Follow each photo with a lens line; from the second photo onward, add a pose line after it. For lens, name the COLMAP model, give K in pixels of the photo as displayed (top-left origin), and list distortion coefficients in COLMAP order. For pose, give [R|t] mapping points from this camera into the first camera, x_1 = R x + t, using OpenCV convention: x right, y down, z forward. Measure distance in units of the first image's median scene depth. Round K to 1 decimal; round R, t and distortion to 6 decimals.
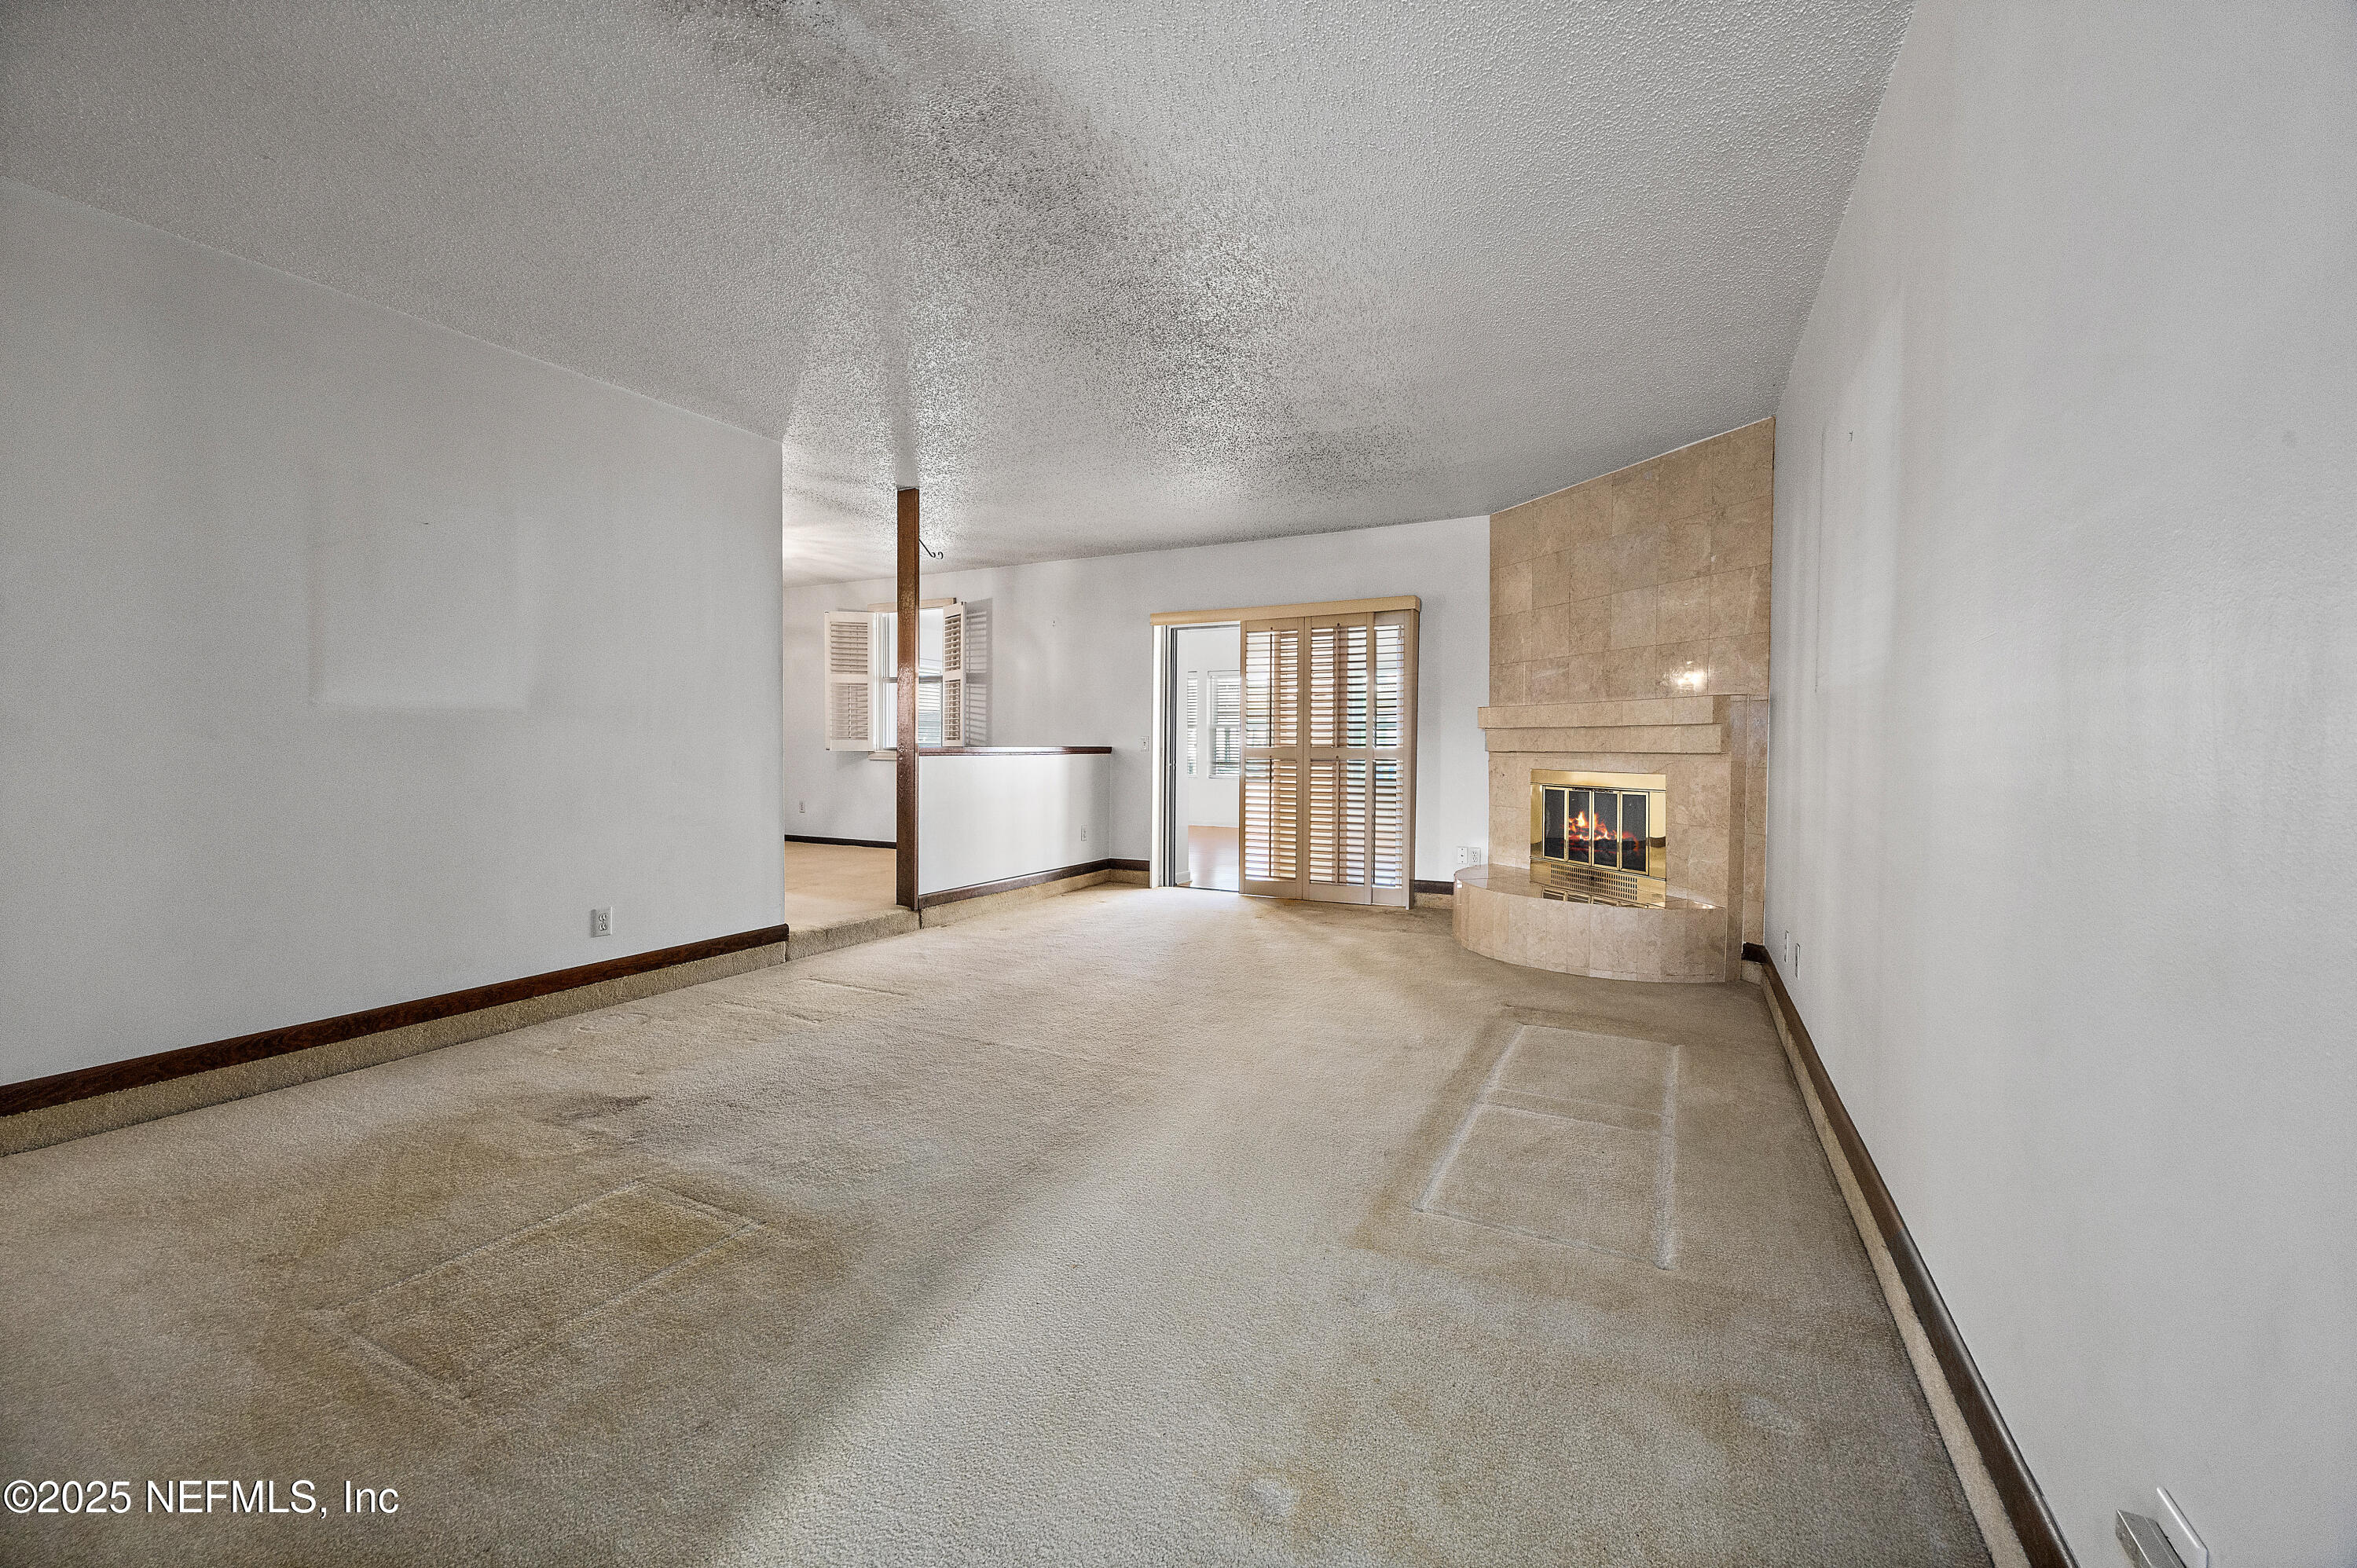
lens RADIAL K [[945.7, 0, 1174.3], [0, 945.7, 758.8], [0, 0, 1]] dist [0.000199, 0.000058]
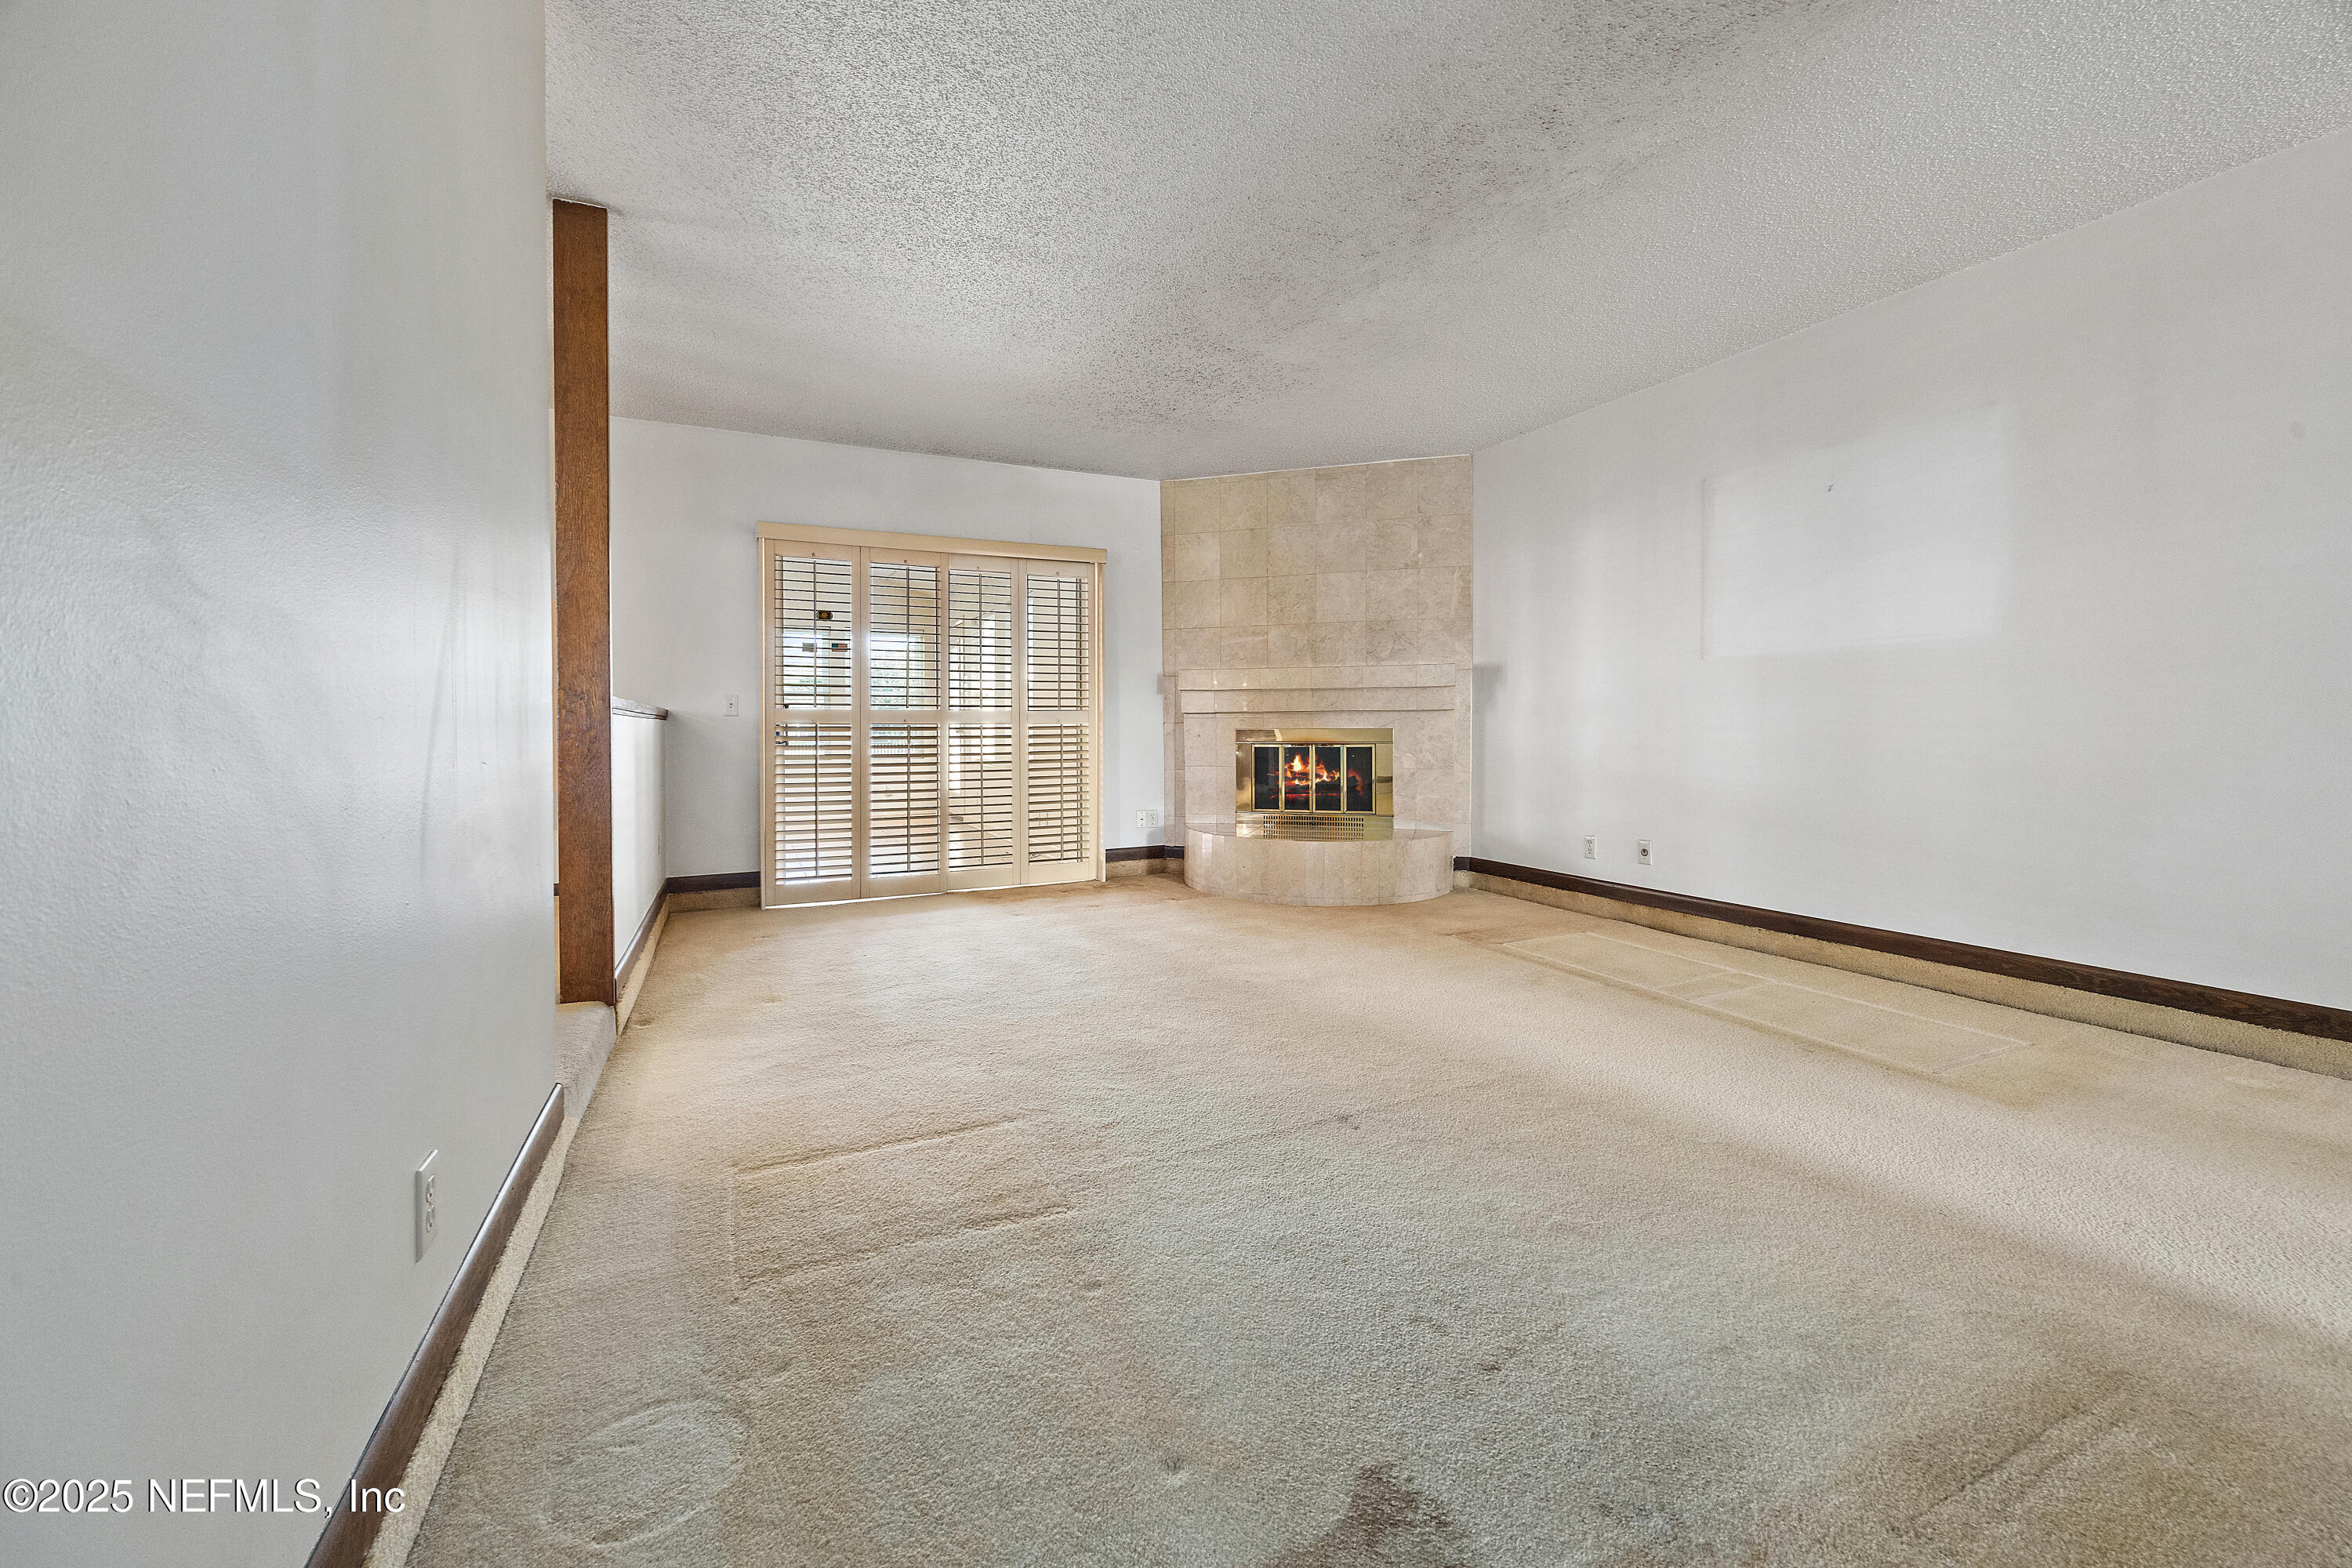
lens RADIAL K [[926.1, 0, 1182.6], [0, 926.1, 728.2], [0, 0, 1]] dist [-0.000114, 0.000008]
pose [[0.592771, -0.009916, 0.805310, -0.556602], [0.019053, 0.999817, -0.001713, 0.012296], [-0.805146, 0.016359, 0.592851, 0.481904]]
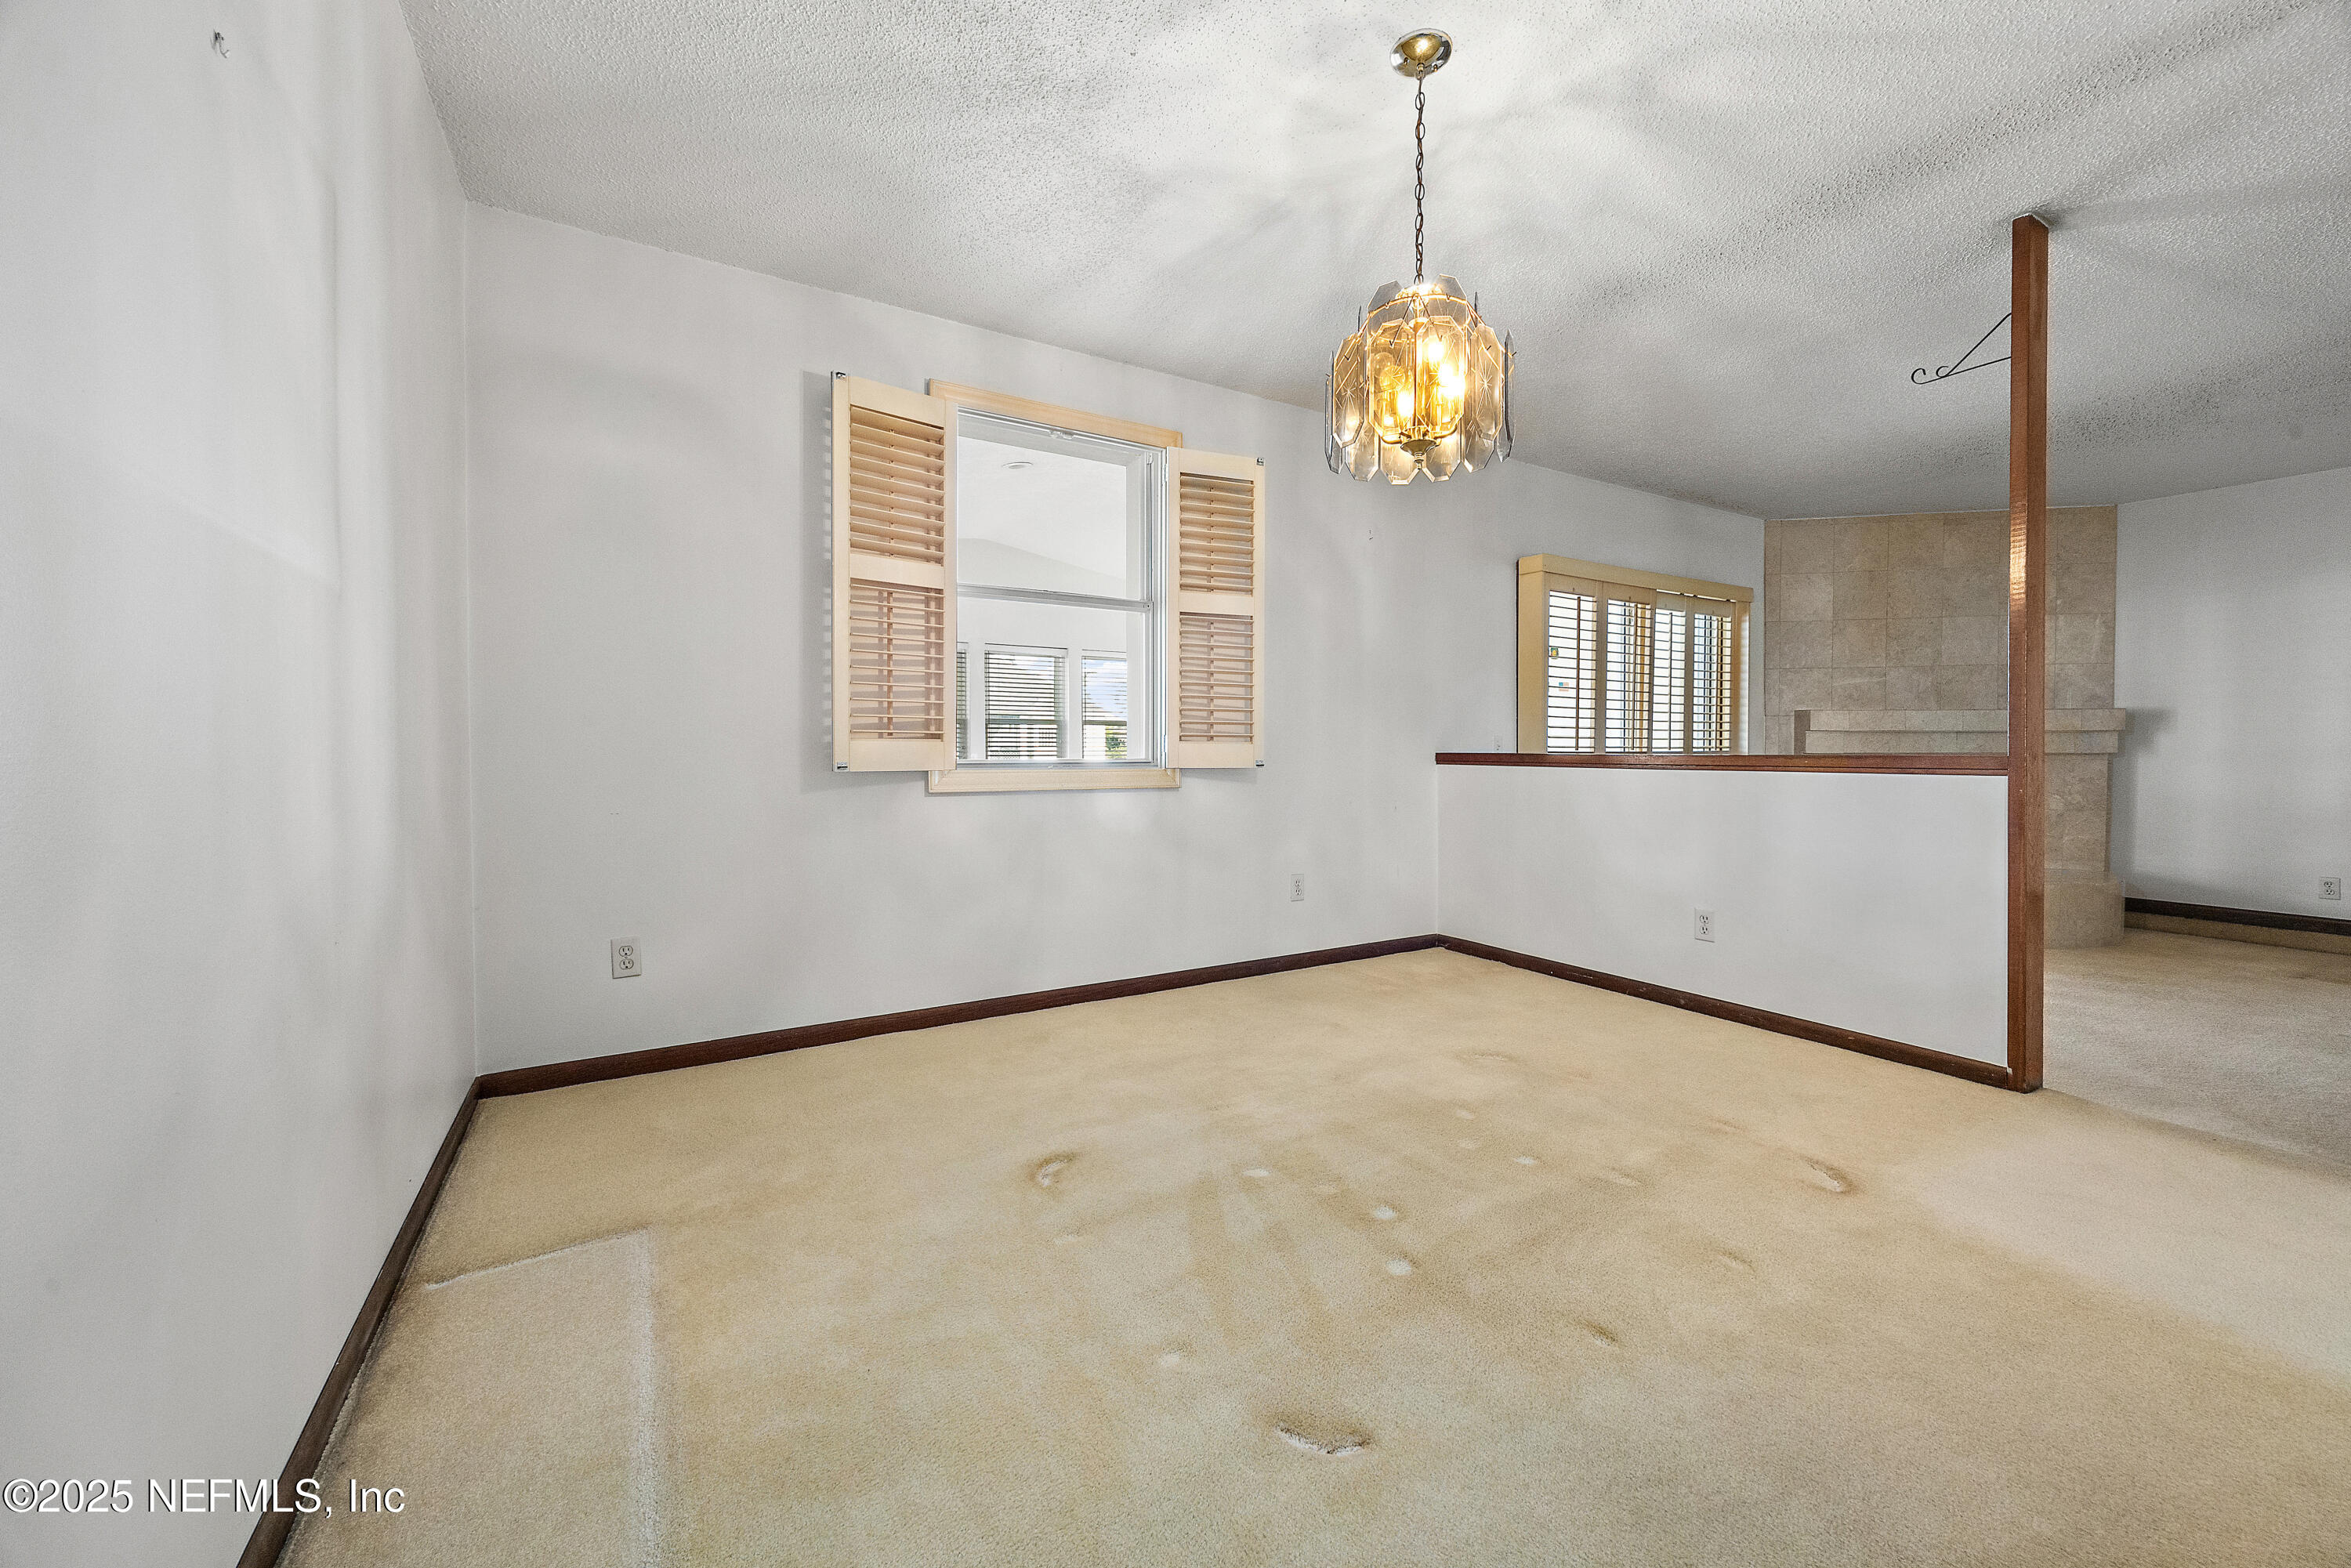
lens RADIAL K [[943.3, 0, 1171.3], [0, 943.3, 758.8], [0, 0, 1]] dist [0.000199, 0.000058]
pose [[0.535427, -0.010919, 0.844511, -1.059568], [0.010430, 0.999926, 0.006316, -0.017368], [-0.844517, 0.005427, 0.535501, 1.216325]]
